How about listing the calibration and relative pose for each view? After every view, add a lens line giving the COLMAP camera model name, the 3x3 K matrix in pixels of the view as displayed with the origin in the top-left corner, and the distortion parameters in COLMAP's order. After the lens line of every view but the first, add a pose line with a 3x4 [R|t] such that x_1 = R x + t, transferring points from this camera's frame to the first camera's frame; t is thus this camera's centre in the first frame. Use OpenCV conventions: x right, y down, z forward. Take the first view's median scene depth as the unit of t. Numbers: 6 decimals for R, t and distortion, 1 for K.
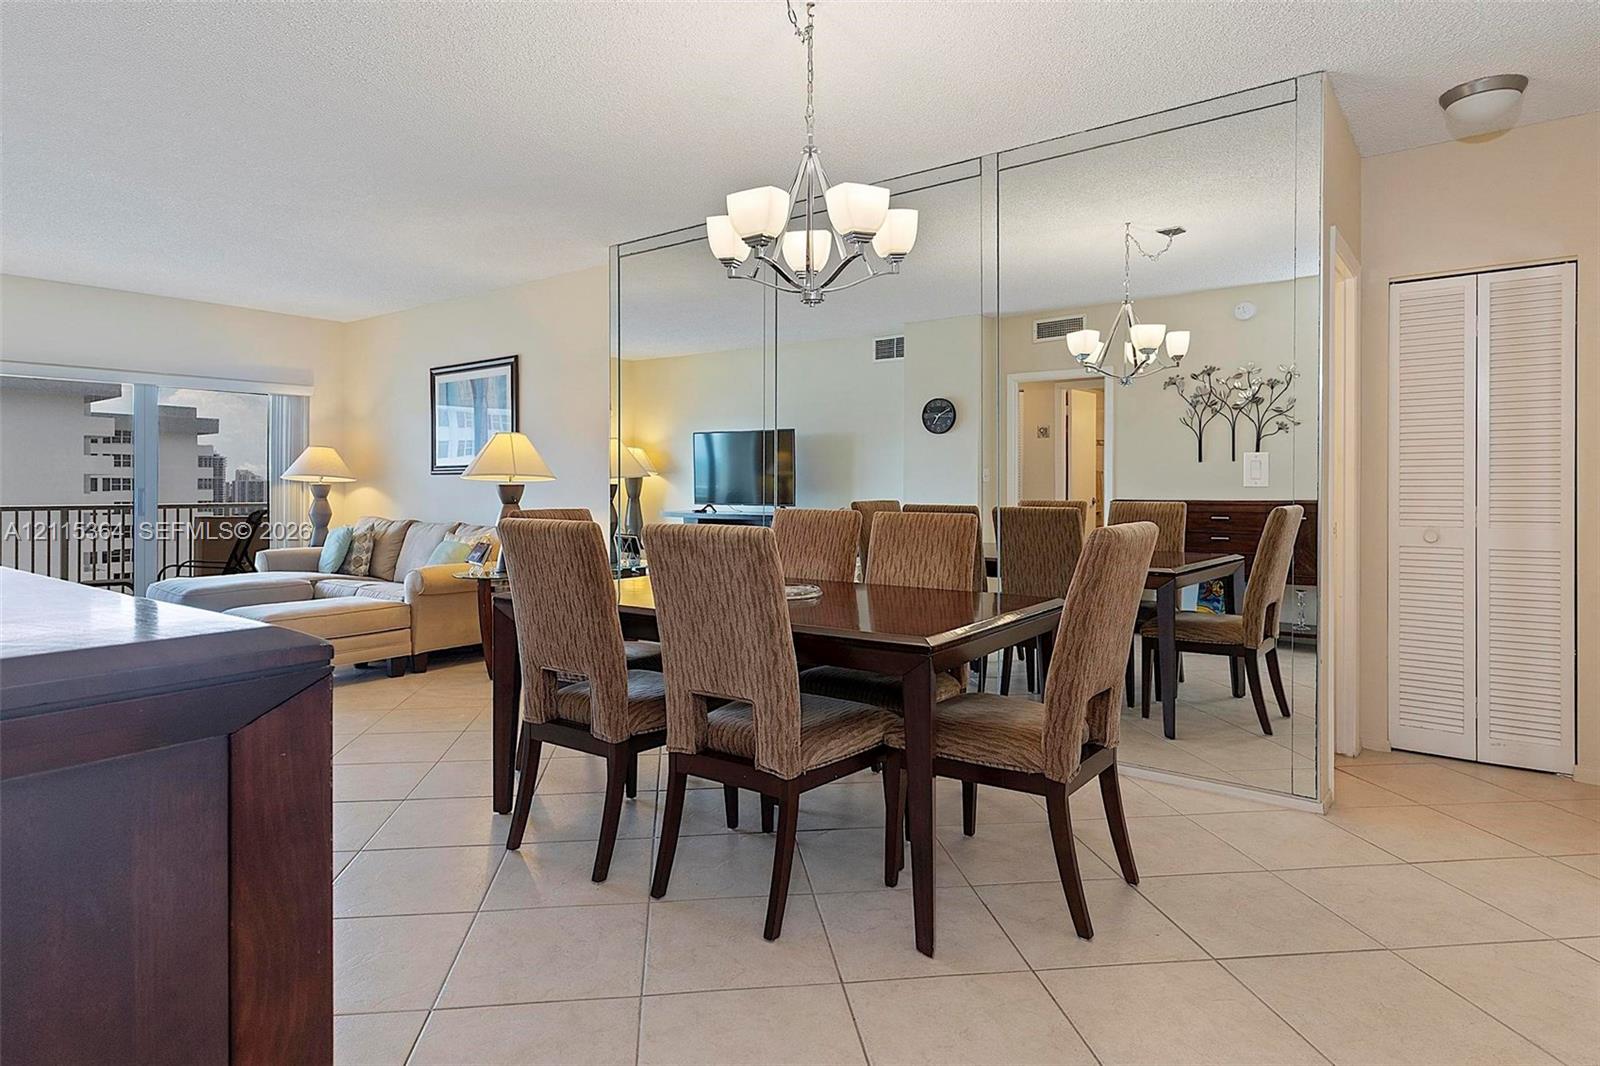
lens RADIAL K [[871.5, 0, 740.5], [0, 871.5, 484.9], [0, 0, 1]] dist [0.052796, -0.005256]
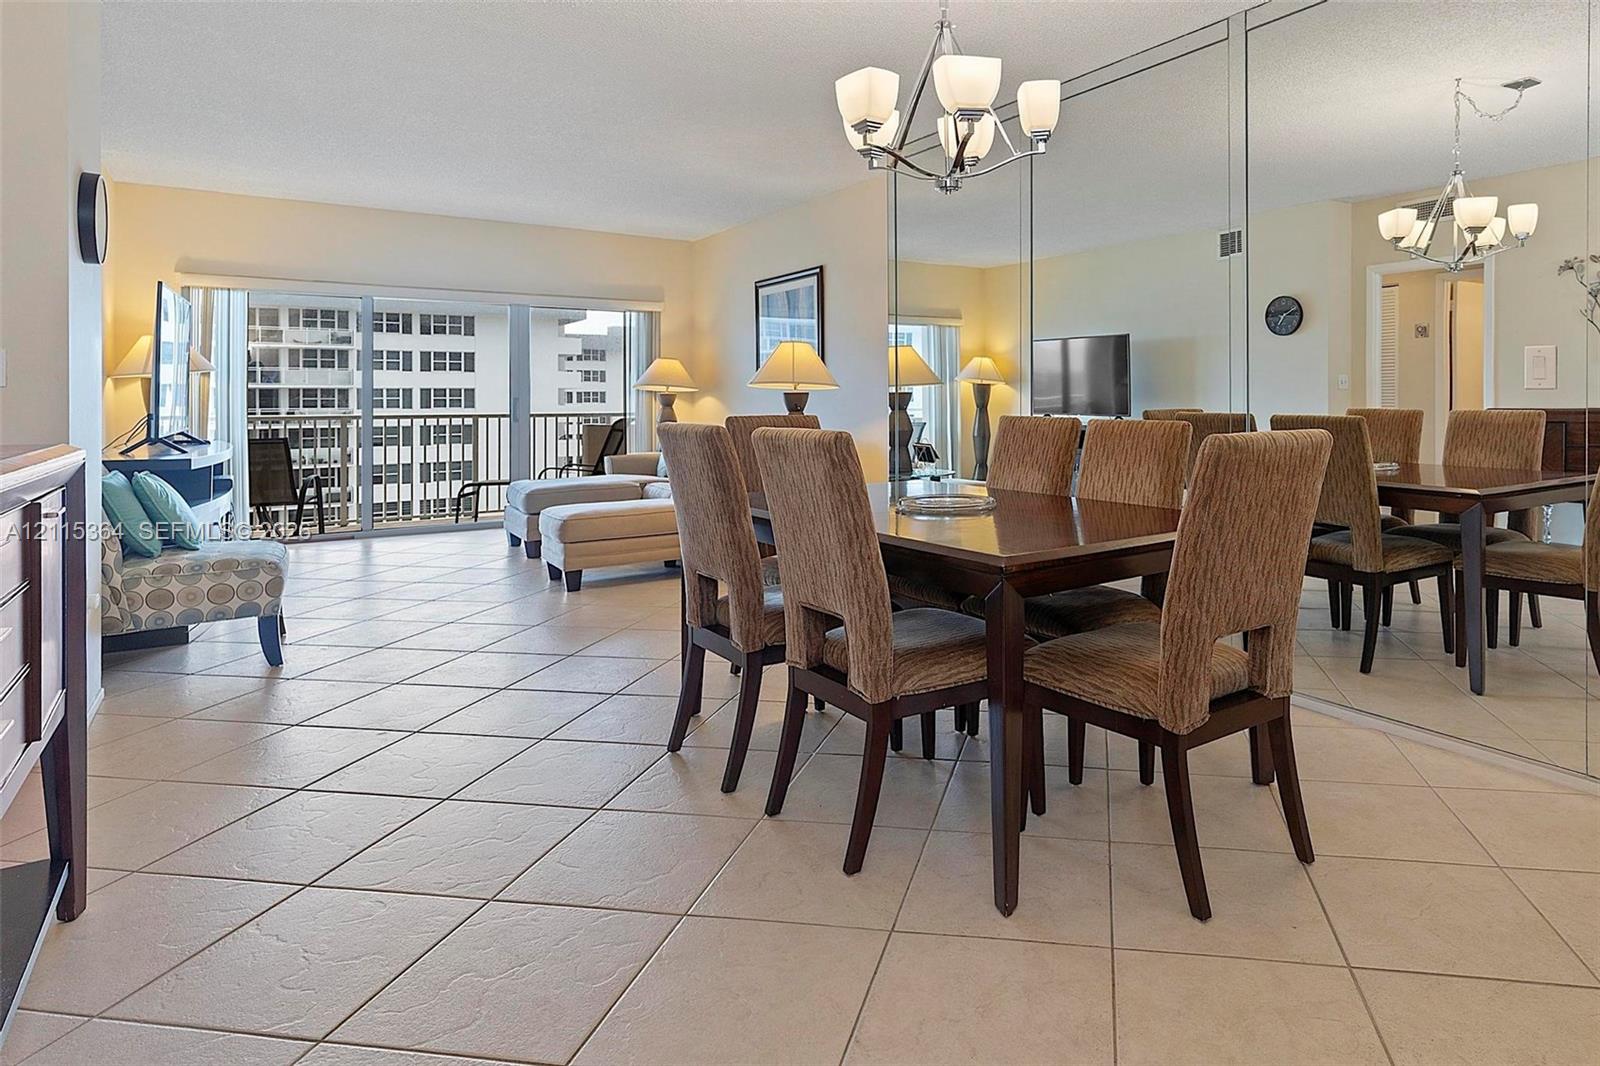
lens RADIAL K [[871.5, 0, 931.4], [0, 871.5, 399.7], [0, 0, 1]] dist [0.052796, -0.005256]
pose [[0.971319, -0.001654, -0.237775, 0.112097], [0.002711, 0.999988, 0.004119, 0.003471], [0.237766, -0.004645, 0.971311, 0.038489]]
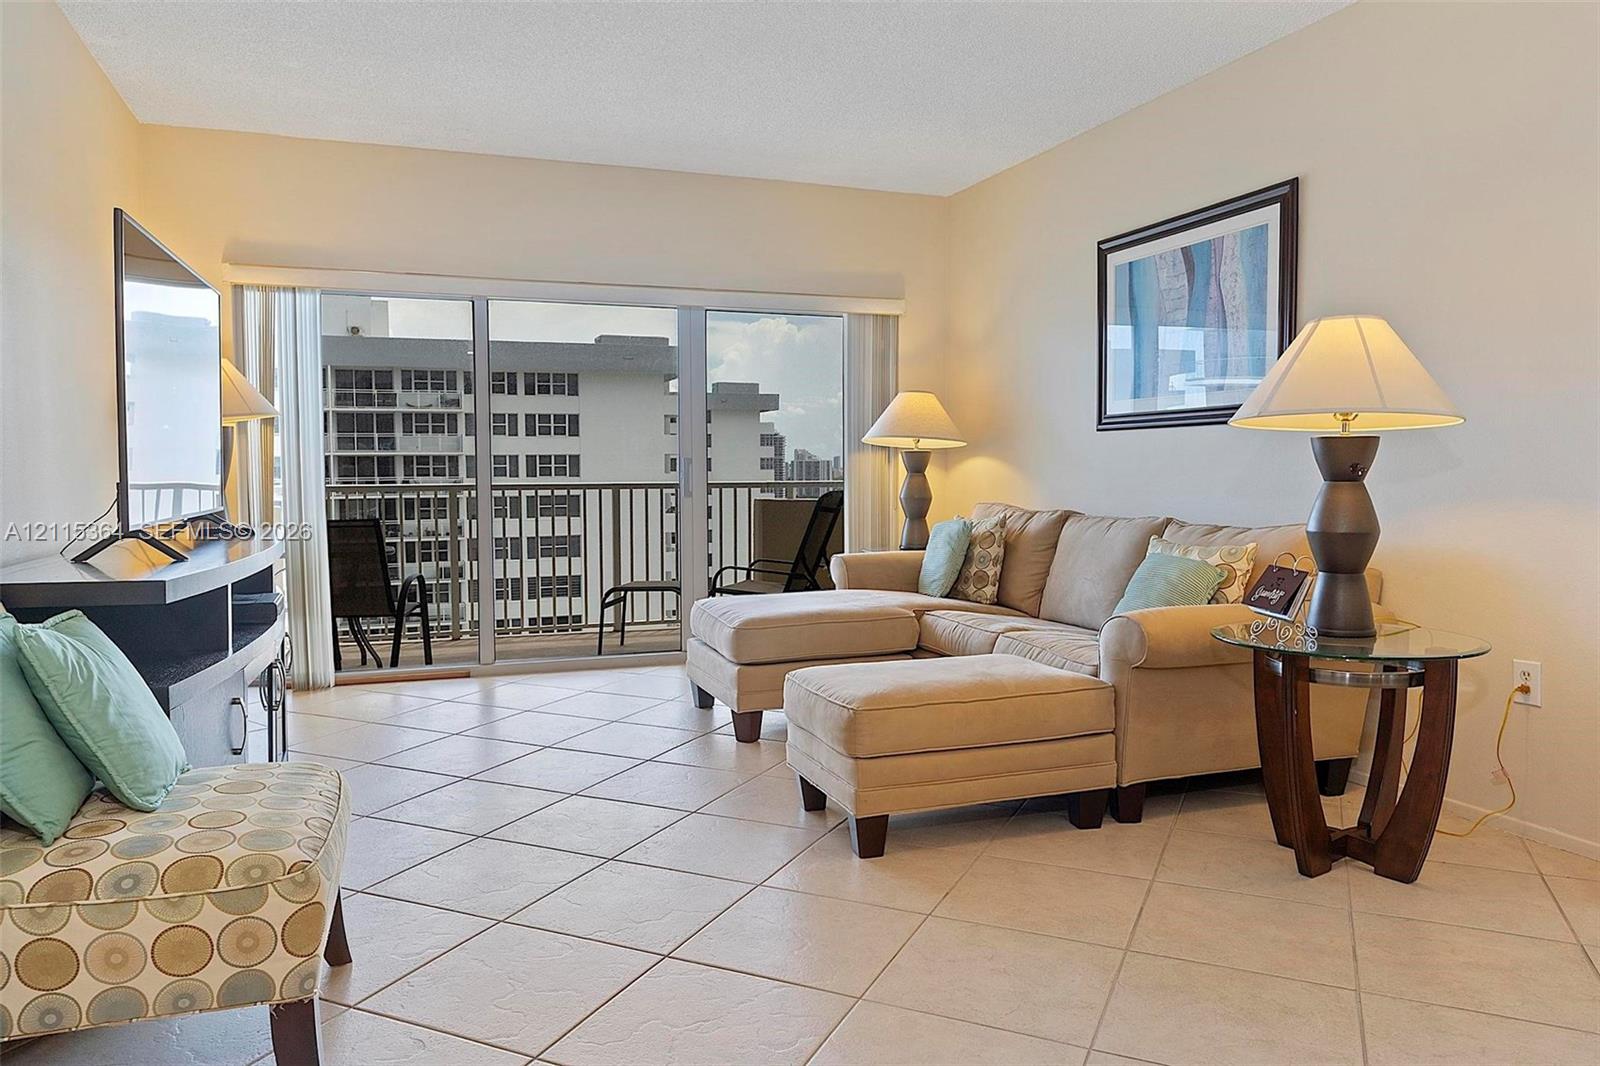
lens RADIAL K [[1074.0, 0, 805.3], [0, 1074.0, 523.7], [0, 0, 1]] dist [-0.002932, 0.022380]
pose [[0.873993, 0.022402, -0.485421, -0.198226], [0.005011, 0.998468, 0.055101, 0.009789], [0.485912, -0.050590, 0.872542, 0.330318]]
